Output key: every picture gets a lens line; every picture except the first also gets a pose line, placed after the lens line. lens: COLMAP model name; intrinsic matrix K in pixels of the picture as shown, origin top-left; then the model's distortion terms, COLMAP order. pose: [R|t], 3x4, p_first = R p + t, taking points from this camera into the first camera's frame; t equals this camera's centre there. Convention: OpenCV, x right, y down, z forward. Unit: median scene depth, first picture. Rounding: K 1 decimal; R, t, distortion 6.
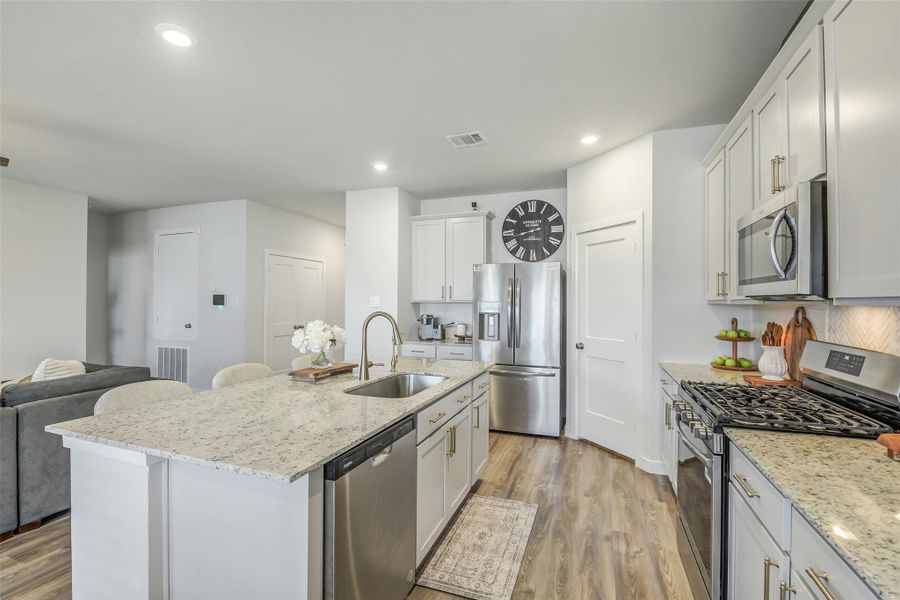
lens RADIAL K [[406.1, 0, 455.5], [0, 406.1, 300.2], [0, 0, 1]] dist [-0.003890, -0.002260]
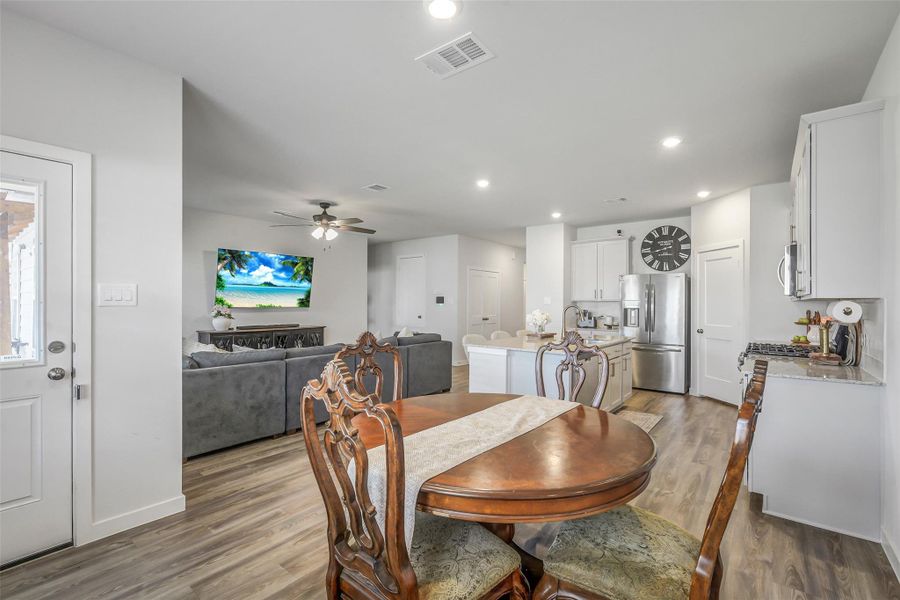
lens RADIAL K [[406.1, 0, 453.6], [0, 406.1, 300.3], [0, 0, 1]] dist [-0.003890, -0.002260]
pose [[0.948977, -0.002213, -0.315338, -0.056497], [0.000840, 0.999990, -0.004492, 0.008323], [0.315345, 0.003998, 0.948969, -0.517187]]
